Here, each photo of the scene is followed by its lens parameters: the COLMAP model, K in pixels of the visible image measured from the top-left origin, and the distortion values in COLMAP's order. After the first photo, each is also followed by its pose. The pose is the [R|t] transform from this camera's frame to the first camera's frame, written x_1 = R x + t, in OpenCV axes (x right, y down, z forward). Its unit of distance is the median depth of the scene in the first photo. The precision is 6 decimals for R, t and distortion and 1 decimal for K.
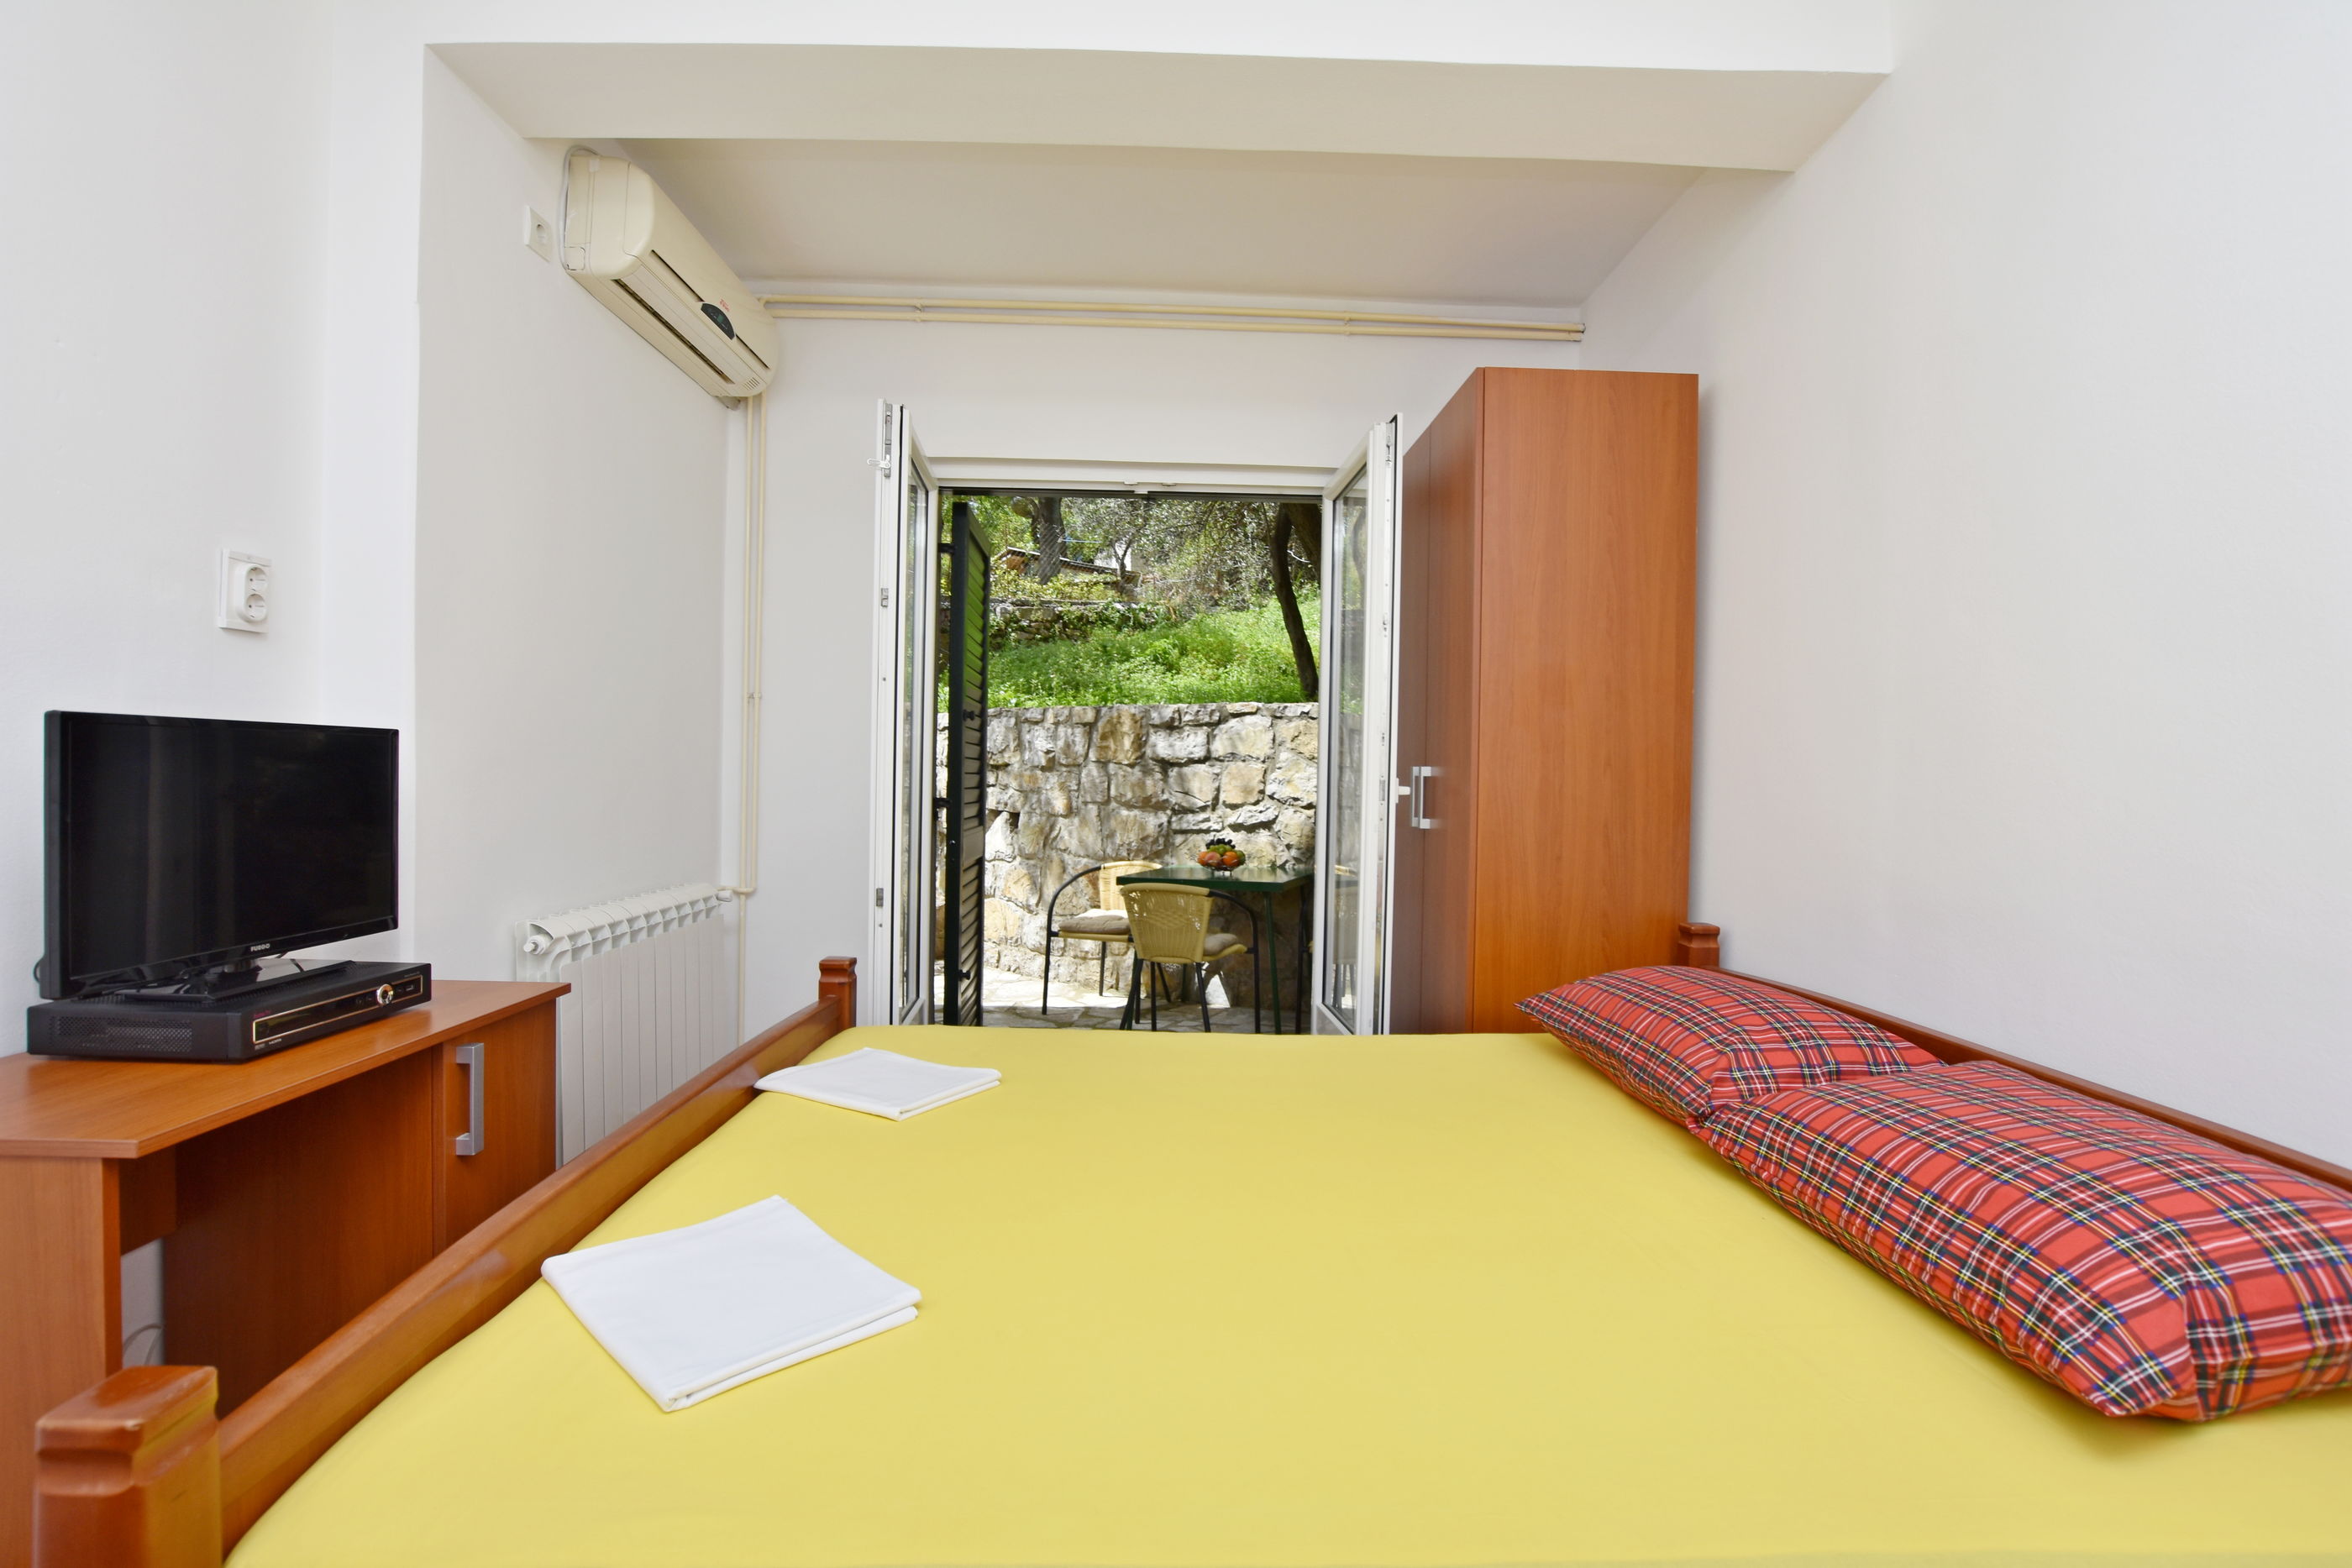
lens RADIAL K [[1041.8, 0, 1180.5], [0, 1041.8, 786.4], [0, 0, 1]] dist [-0.031536, 0.004217]
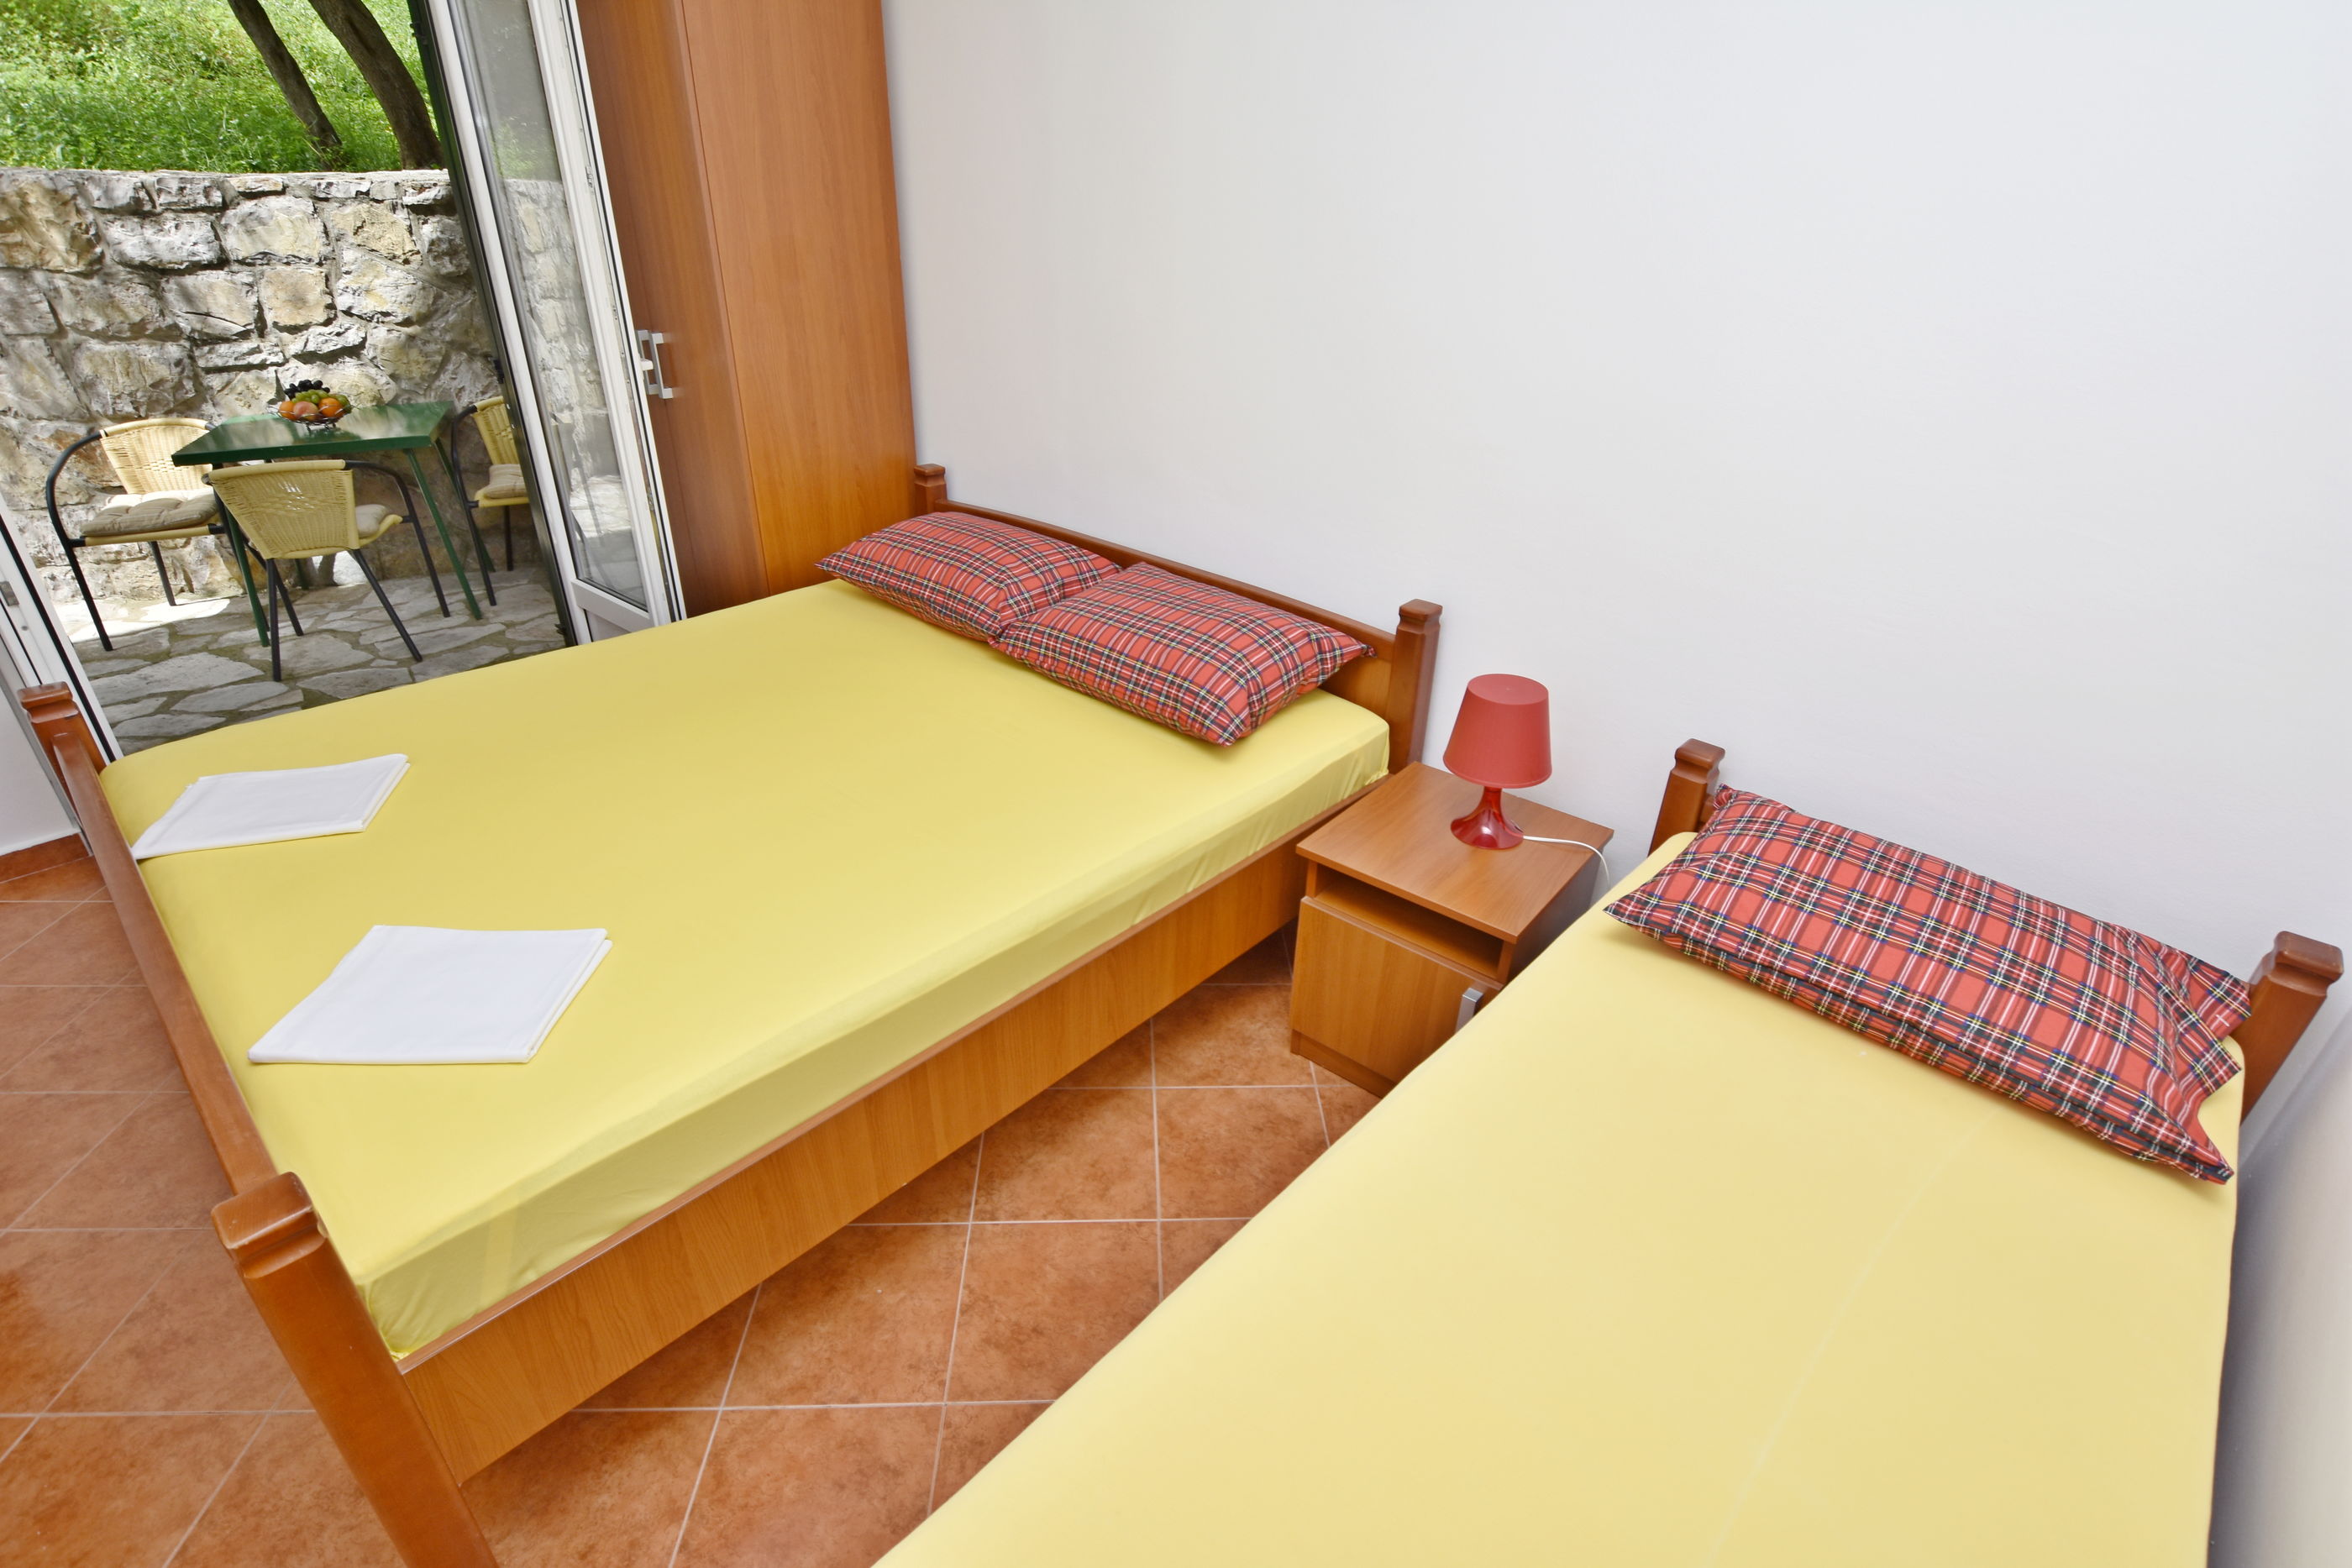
lens RADIAL K [[1111.8, 0, 1182.4], [0, 1111.8, 789.9], [0, 0, 1]] dist [-0.033453, 0.005420]
pose [[0.698416, -0.341575, 0.628921, -0.190104], [-0.005630, 0.876110, 0.482078, -0.125057], [-0.715670, -0.340232, 0.609966, -0.123496]]
